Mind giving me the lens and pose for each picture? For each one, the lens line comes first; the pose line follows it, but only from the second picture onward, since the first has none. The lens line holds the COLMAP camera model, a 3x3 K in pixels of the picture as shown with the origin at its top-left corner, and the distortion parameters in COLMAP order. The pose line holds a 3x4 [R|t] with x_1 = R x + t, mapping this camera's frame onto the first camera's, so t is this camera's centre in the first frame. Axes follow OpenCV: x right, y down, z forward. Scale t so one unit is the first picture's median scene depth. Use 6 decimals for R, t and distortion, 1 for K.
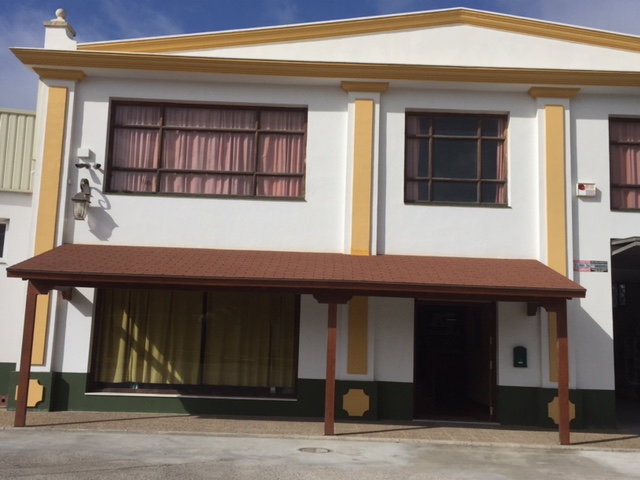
lens RADIAL K [[755.2, 0, 320.0], [0, 755.2, 240.0], [0, 0, 1]] dist [0.010749, 0.010756]
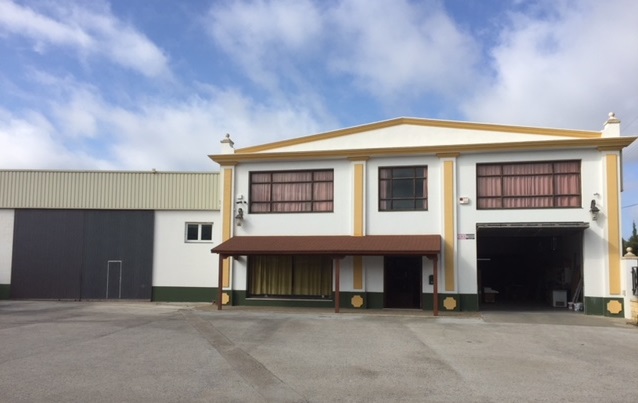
lens RADIAL K [[721.8, 0, 319.0], [0, 721.8, 201.5], [0, 0, 1]] dist [-0.139981, -0.000427]
pose [[0.961896, -0.048938, -0.269000, 0.509444], [0.062223, 0.997216, 0.041081, -0.172913], [0.266241, -0.056253, 0.962264, -1.047937]]
